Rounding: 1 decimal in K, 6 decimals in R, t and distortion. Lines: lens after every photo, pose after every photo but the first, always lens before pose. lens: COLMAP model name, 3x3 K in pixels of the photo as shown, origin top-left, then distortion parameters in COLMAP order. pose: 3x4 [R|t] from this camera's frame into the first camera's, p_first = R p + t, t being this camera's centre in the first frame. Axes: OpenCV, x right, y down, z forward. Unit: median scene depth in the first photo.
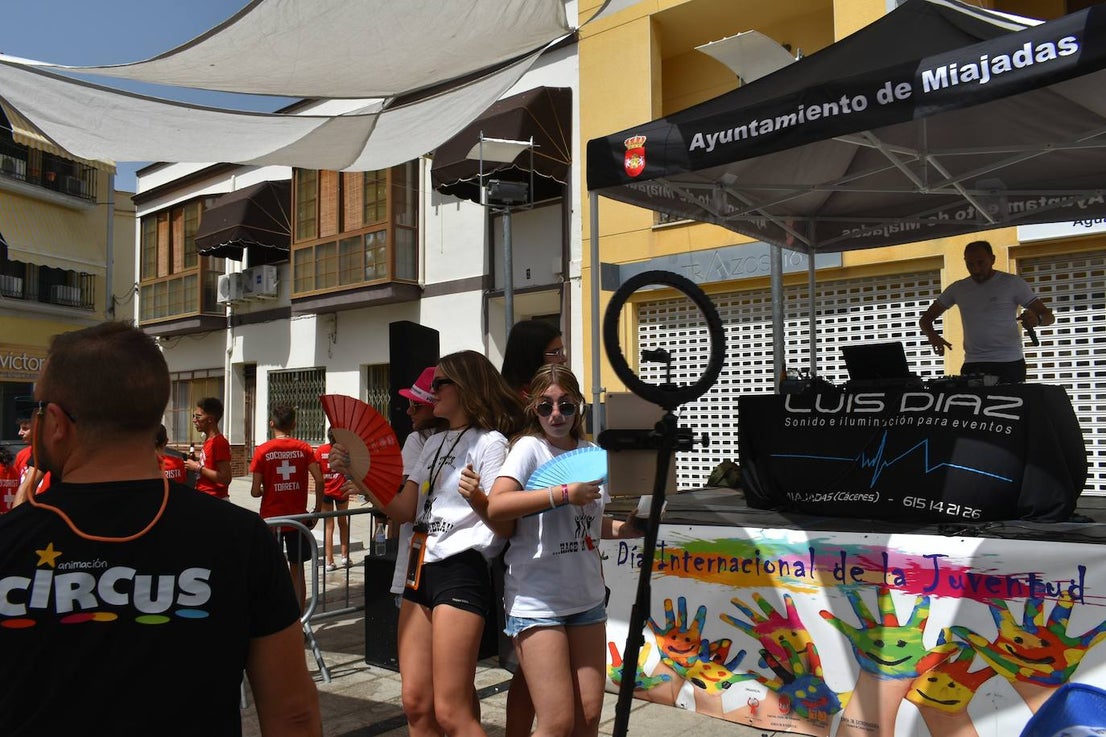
lens RADIAL K [[902.9, 0, 553.0], [0, 902.9, 368.5], [0, 0, 1]] dist [-0.029487, -0.000868]
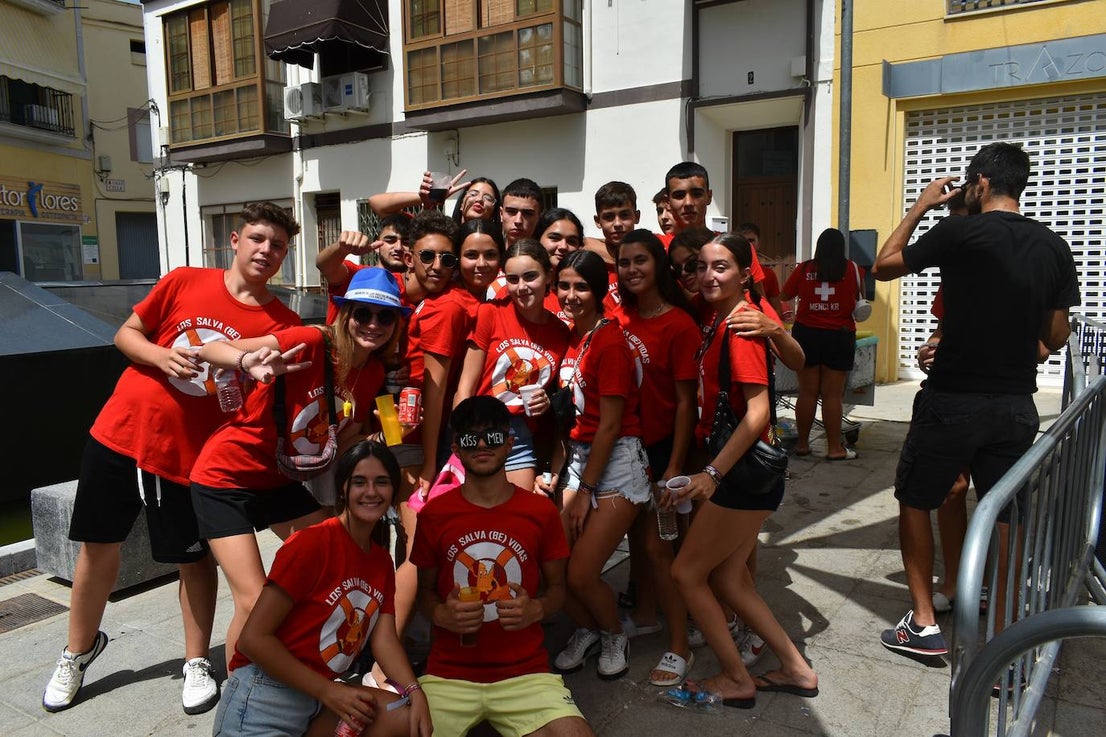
lens RADIAL K [[848.6, 0, 553.0], [0, 848.6, 368.5], [0, 0, 1]] dist [-0.023024, 0.009044]
pose [[0.991778, -0.022592, 0.125961, -0.286909], [-0.000251, 0.983948, 0.178455, 0.019959], [-0.127971, -0.177019, 0.975852, 0.182280]]
